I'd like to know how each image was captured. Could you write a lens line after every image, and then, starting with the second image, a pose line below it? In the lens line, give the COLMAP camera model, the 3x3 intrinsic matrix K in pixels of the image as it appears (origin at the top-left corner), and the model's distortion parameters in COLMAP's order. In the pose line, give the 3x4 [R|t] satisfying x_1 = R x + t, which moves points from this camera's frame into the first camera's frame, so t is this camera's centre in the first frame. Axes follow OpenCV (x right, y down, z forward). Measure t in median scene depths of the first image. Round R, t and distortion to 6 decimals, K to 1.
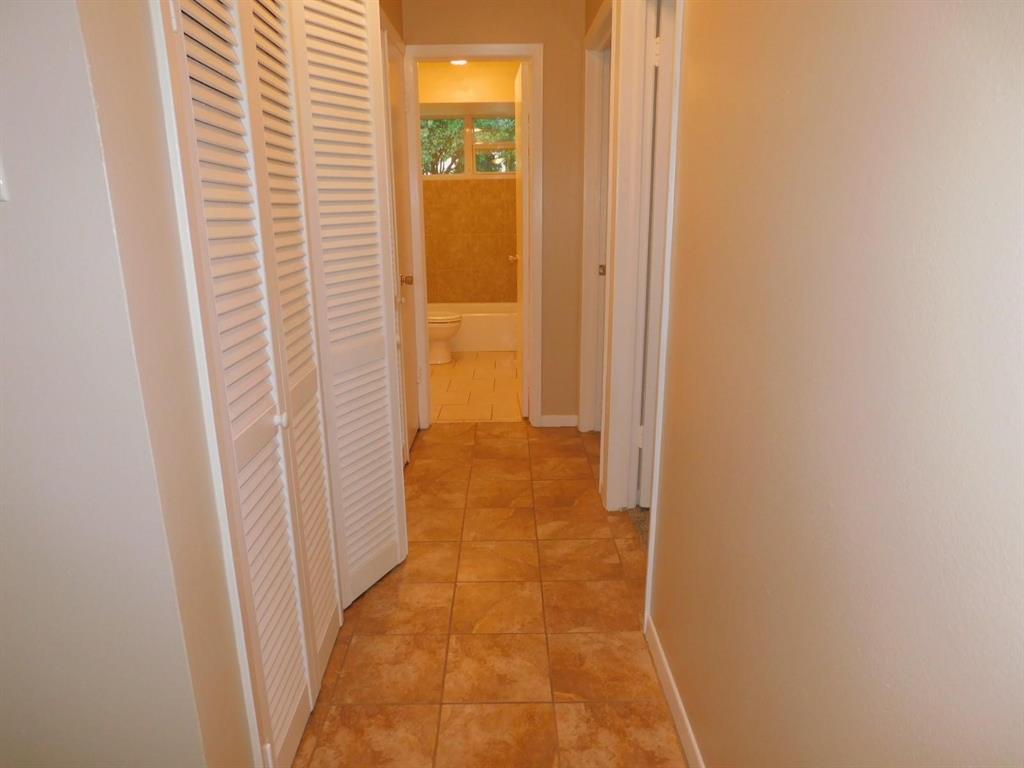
lens RADIAL K [[678.7, 0, 514.9], [0, 678.7, 380.2], [0, 0, 1]] dist [-0.005244, 0.009976]
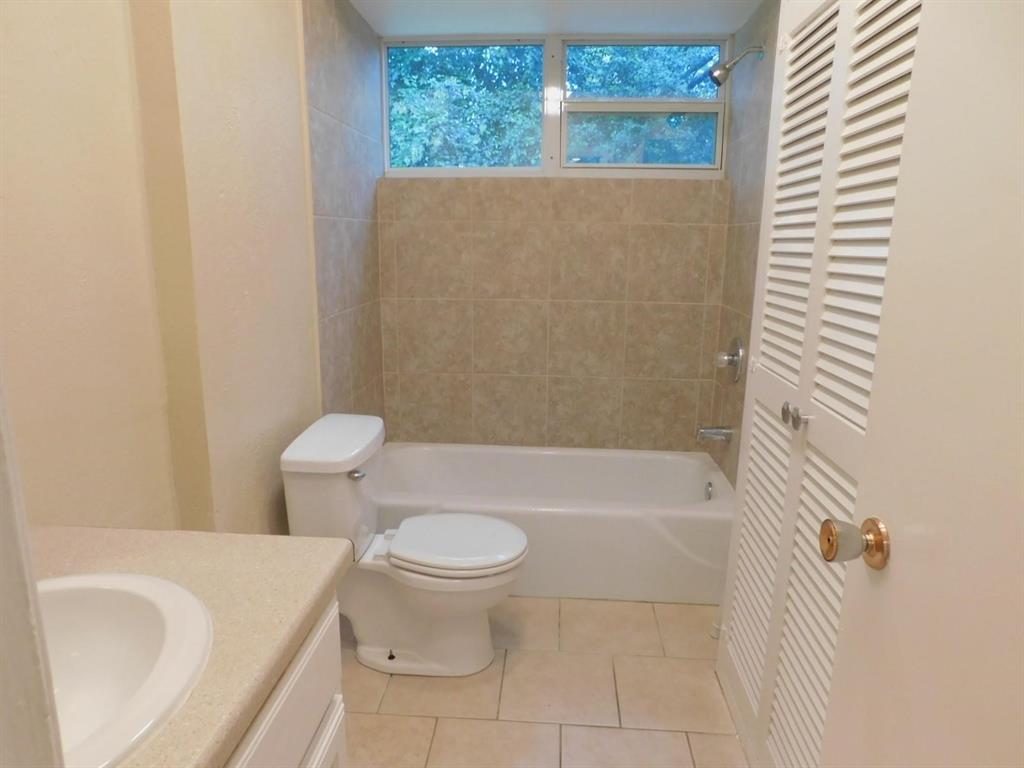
lens RADIAL K [[678.7, 0, 510.3], [0, 678.7, 388.8], [0, 0, 1]] dist [-0.005244, 0.009976]
pose [[0.996316, 0.036009, -0.077828, -0.052806], [-0.038680, 0.998704, -0.033086, -0.138346], [0.076536, 0.035974, 0.996418, 0.543636]]
